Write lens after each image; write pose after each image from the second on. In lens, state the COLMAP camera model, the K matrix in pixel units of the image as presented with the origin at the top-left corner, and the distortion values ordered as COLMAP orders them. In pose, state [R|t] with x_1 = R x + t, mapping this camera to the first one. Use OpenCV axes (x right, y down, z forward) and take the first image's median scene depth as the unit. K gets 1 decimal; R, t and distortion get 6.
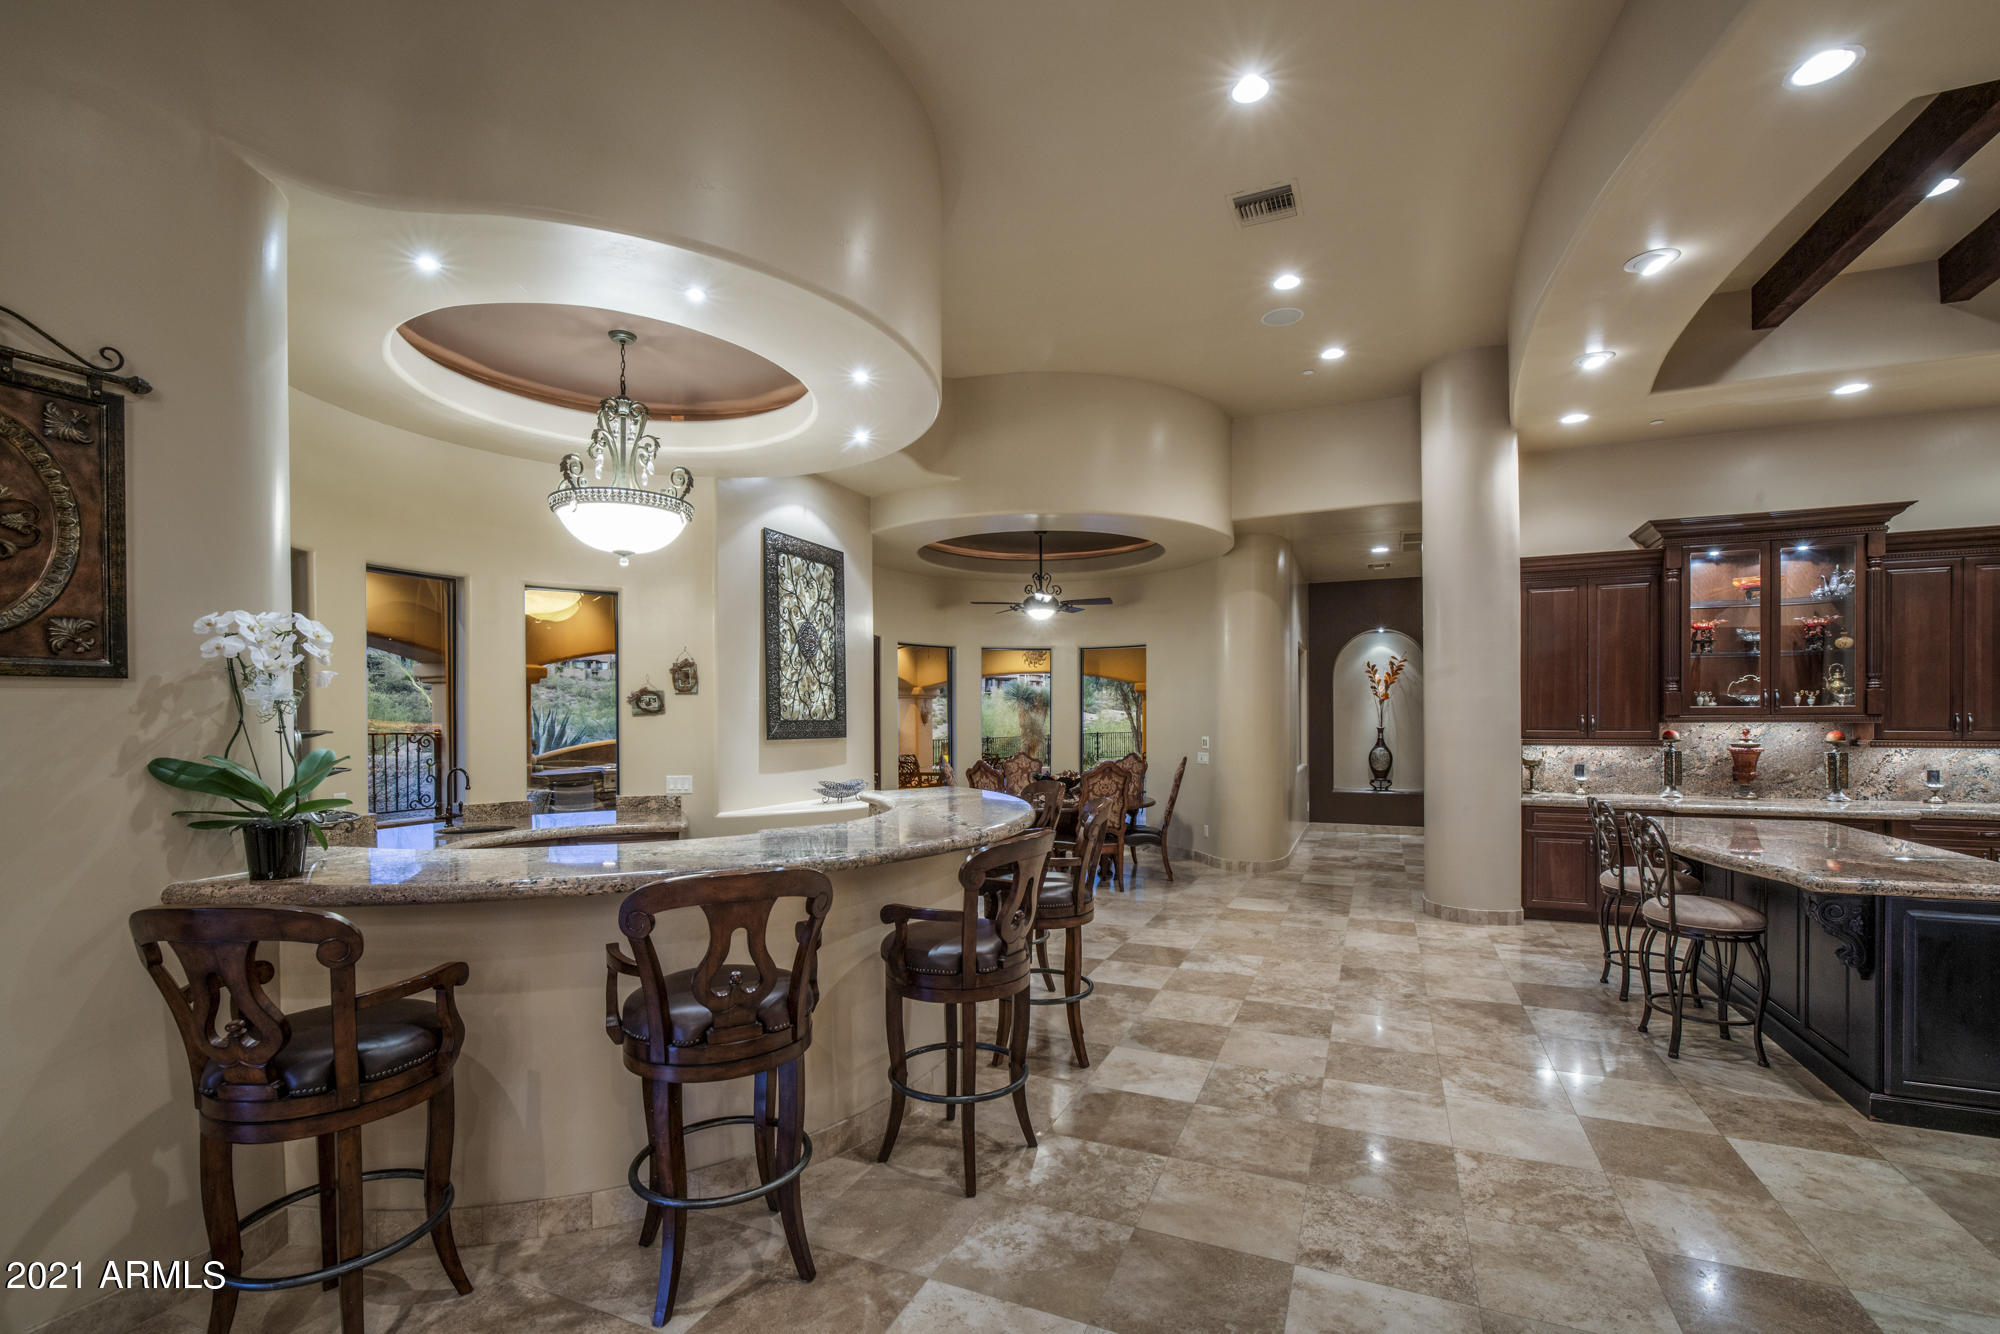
lens RADIAL K [[869.6, 0, 987.4], [0, 869.6, 720.4], [0, 0, 1]] dist [0.000152, -0.000017]
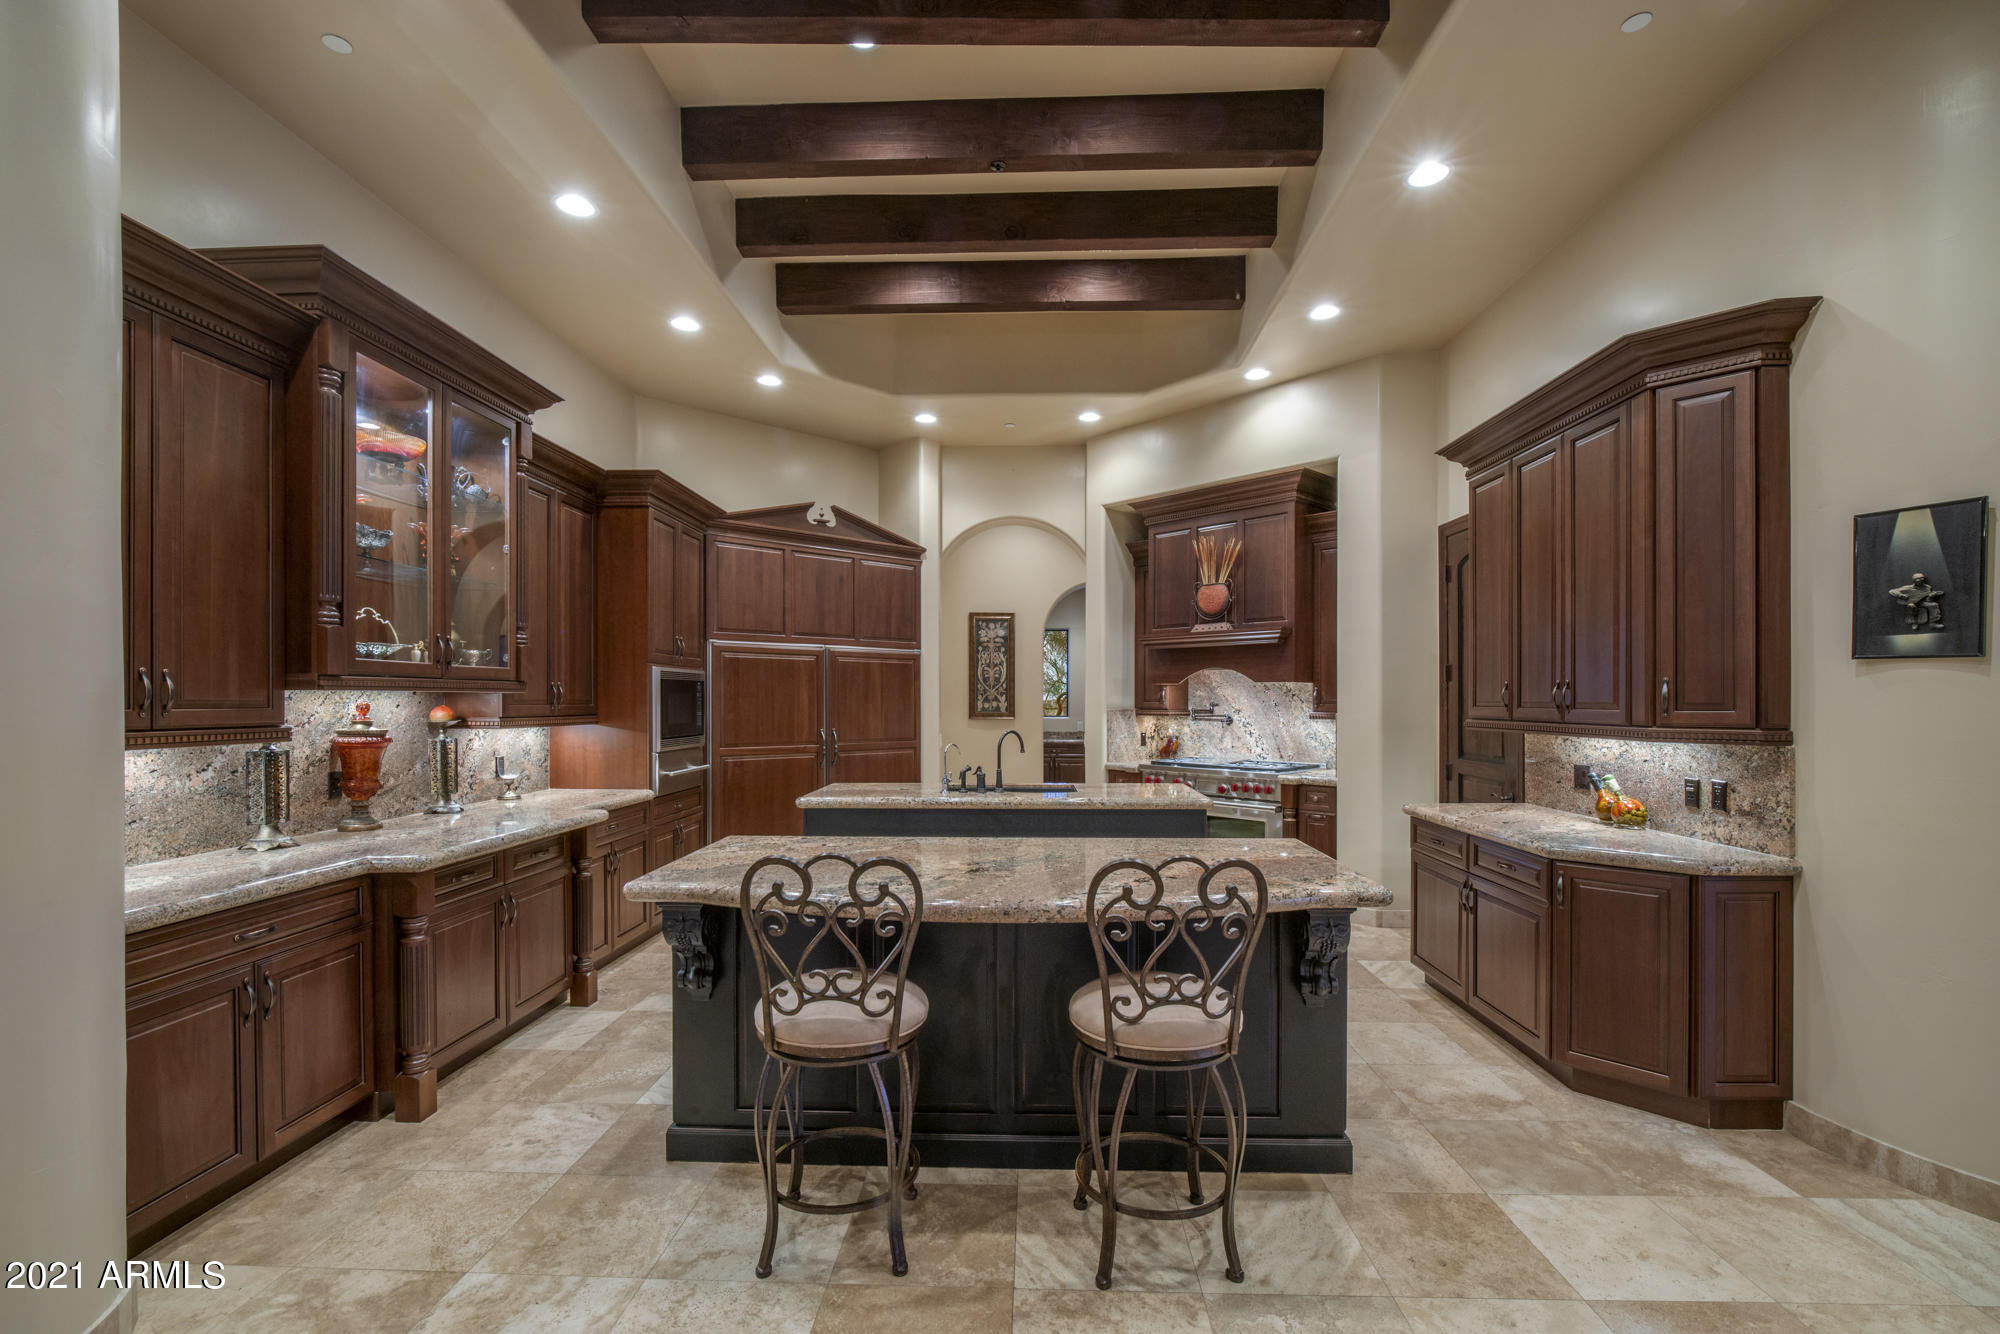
lens RADIAL K [[869.6, 0, 1016.8], [0, 869.6, 701.6], [0, 0, 1]] dist [0.000152, -0.000017]
pose [[-0.378174, 0.002703, 0.925731, 0.206569], [0.006447, 0.999979, -0.000286, 0.011937], [-0.925712, 0.005860, -0.378183, 0.856381]]
